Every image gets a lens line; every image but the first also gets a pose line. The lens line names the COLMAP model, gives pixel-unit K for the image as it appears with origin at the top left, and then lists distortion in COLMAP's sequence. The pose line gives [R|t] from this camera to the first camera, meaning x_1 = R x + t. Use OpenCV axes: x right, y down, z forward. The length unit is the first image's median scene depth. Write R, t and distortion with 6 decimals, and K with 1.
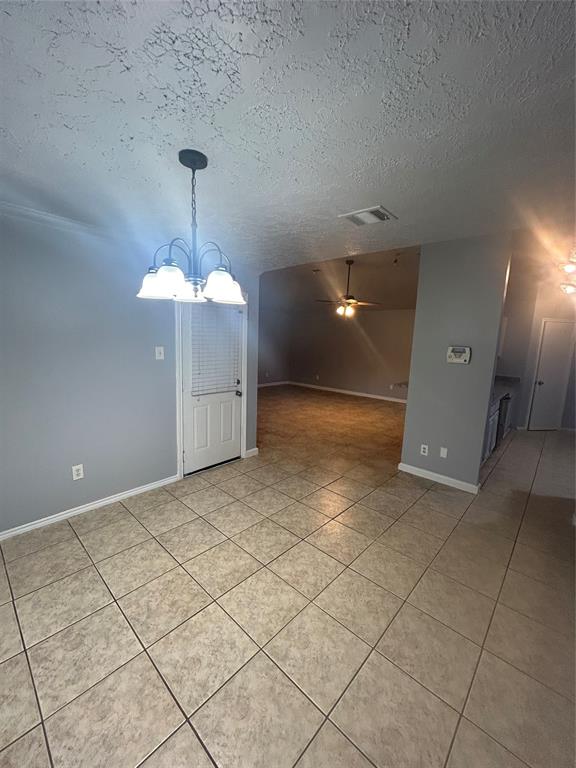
lens RADIAL K [[309.6, 0, 288.4], [0, 309.6, 386.4], [0, 0, 1]] dist [0.003188, 0.000065]
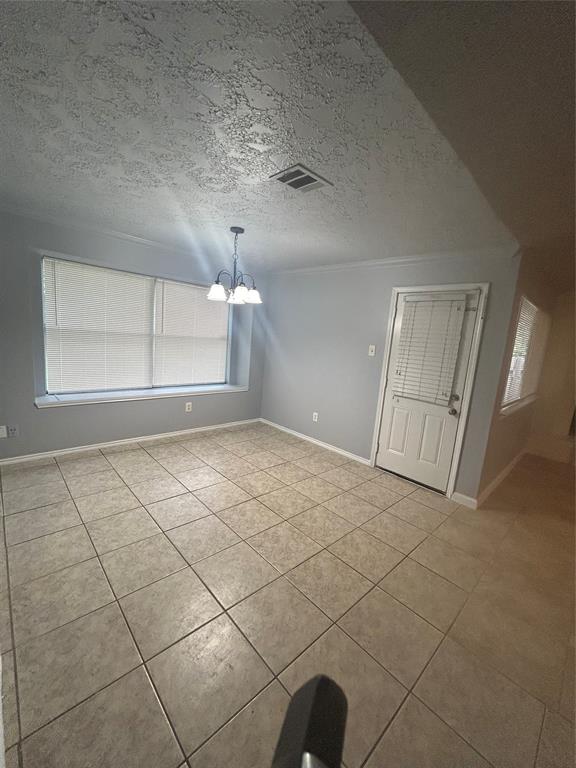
lens RADIAL K [[309.6, 0, 288.2], [0, 309.6, 382.5], [0, 0, 1]] dist [0.003188, 0.000065]
pose [[-0.060766, 0.106566, -0.992447, 0.722740], [-0.245038, 0.962265, 0.118328, -0.045628], [0.967607, 0.250378, -0.032360, 0.664443]]
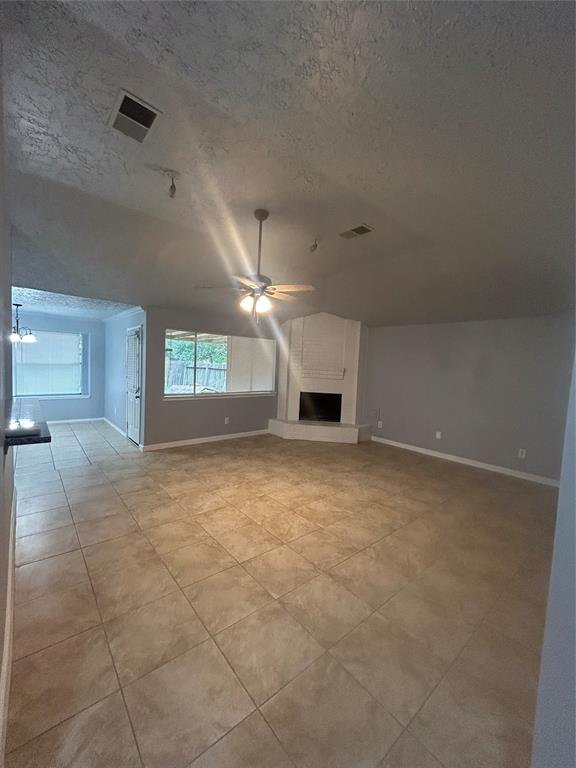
lens RADIAL K [[309.6, 0, 286.2], [0, 309.6, 382.0], [0, 0, 1]] dist [0.003188, 0.000065]
pose [[-0.125316, 0.012188, -0.992042, 1.264879], [-0.204378, 0.978161, 0.037835, -0.258459], [0.970837, 0.207493, -0.120088, 2.000904]]
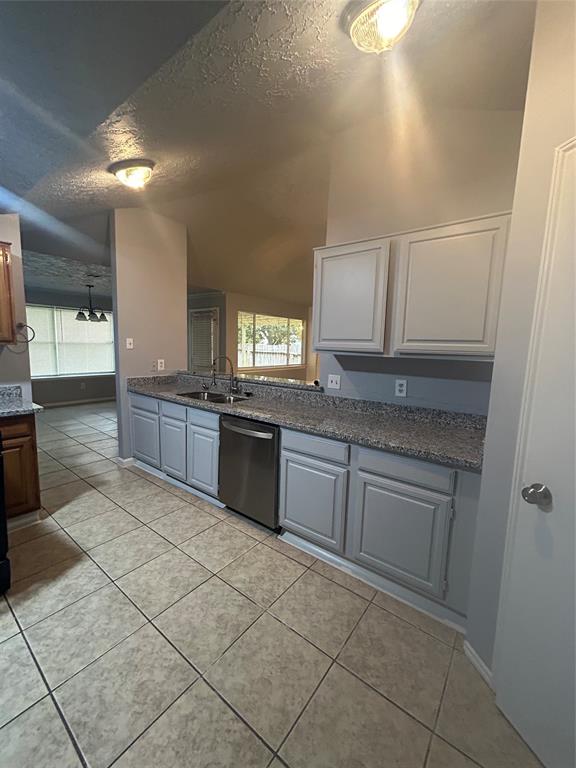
lens RADIAL K [[309.6, 0, 284.9], [0, 309.6, 384.1], [0, 0, 1]] dist [0.003188, 0.000065]
pose [[0.080589, 0.086790, -0.992962, 1.615756], [-0.182014, 0.980733, 0.070949, -0.098154], [0.979988, 0.175015, 0.094833, 1.345697]]
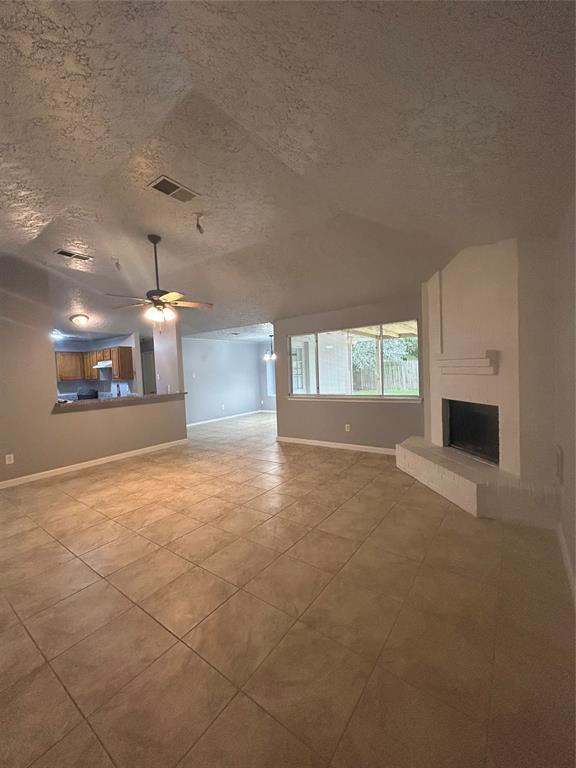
lens RADIAL K [[309.6, 0, 284.4], [0, 309.6, 386.7], [0, 0, 1]] dist [0.003188, 0.000065]
pose [[-0.995208, 0.011451, -0.097107, -0.001877], [-0.008628, 0.978962, 0.203858, -0.408511], [0.097398, 0.203719, -0.974173, 2.911118]]
